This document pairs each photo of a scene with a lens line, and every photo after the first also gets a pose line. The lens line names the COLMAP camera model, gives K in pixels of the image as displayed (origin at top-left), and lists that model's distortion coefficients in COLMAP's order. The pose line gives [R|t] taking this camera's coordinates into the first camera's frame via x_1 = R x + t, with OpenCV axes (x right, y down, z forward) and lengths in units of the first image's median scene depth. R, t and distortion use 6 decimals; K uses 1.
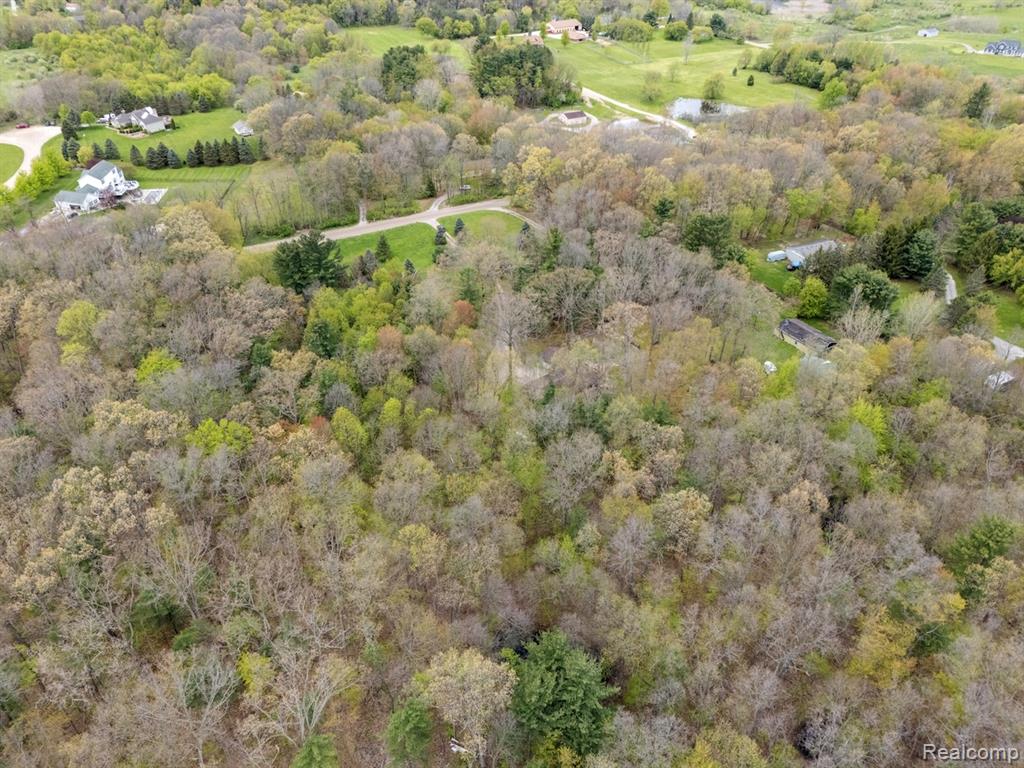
lens RADIAL K [[717.5, 0, 513.5], [0, 717.5, 383.5], [0, 0, 1]] dist [-0.003220, -0.000906]
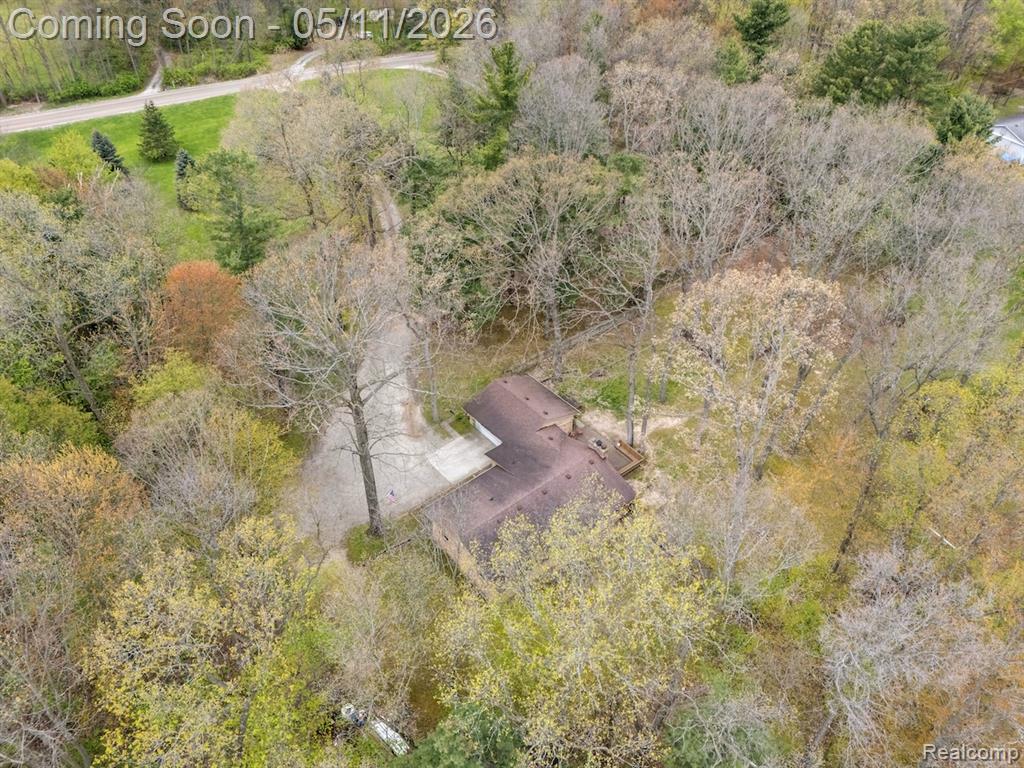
lens RADIAL K [[717.5, 0, 509.7], [0, 717.5, 384.0], [0, 0, 1]] dist [-0.003220, -0.000906]
pose [[0.999548, -0.017807, 0.024242, 0.048443], [0.015167, 0.994353, 0.105034, -0.086142], [-0.025975, -0.104619, 0.994173, 0.625348]]
